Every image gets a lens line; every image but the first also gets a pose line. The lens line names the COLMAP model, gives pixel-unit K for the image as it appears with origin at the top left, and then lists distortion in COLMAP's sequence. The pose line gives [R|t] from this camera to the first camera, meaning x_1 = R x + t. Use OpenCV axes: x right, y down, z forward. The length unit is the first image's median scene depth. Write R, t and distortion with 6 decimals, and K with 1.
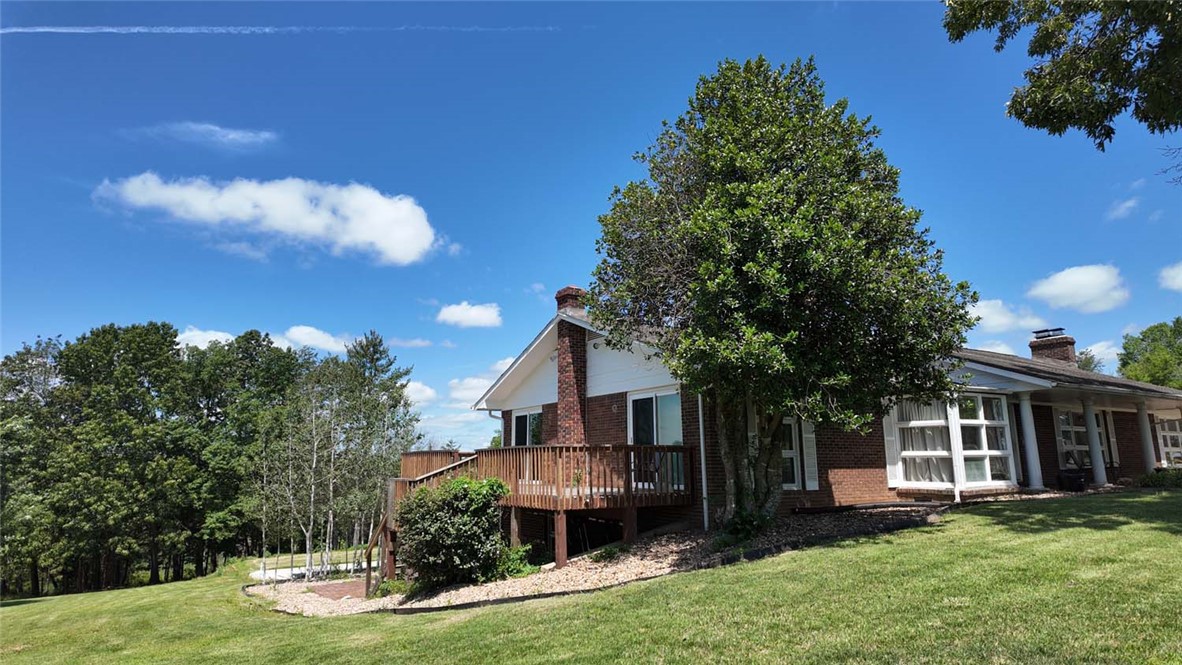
lens RADIAL K [[690.4, 0, 593.2], [0, 690.4, 336.8], [0, 0, 1]] dist [0.062808, -0.069778]
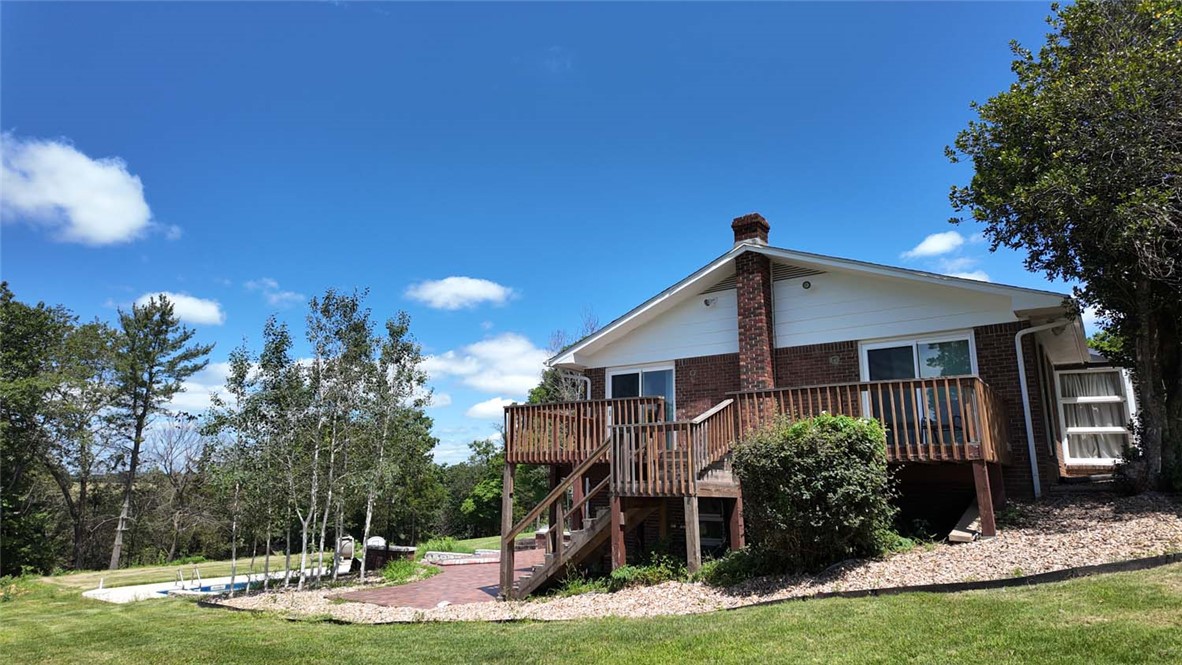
lens RADIAL K [[697.9, 0, 591.0], [0, 697.9, 332.5], [0, 0, 1]] dist [-0.004757, -0.001156]
pose [[0.938226, 0.091432, 0.333726, -0.492257], [-0.081073, 0.995698, -0.044869, 0.123456], [-0.336392, 0.015041, 0.941602, 0.293066]]
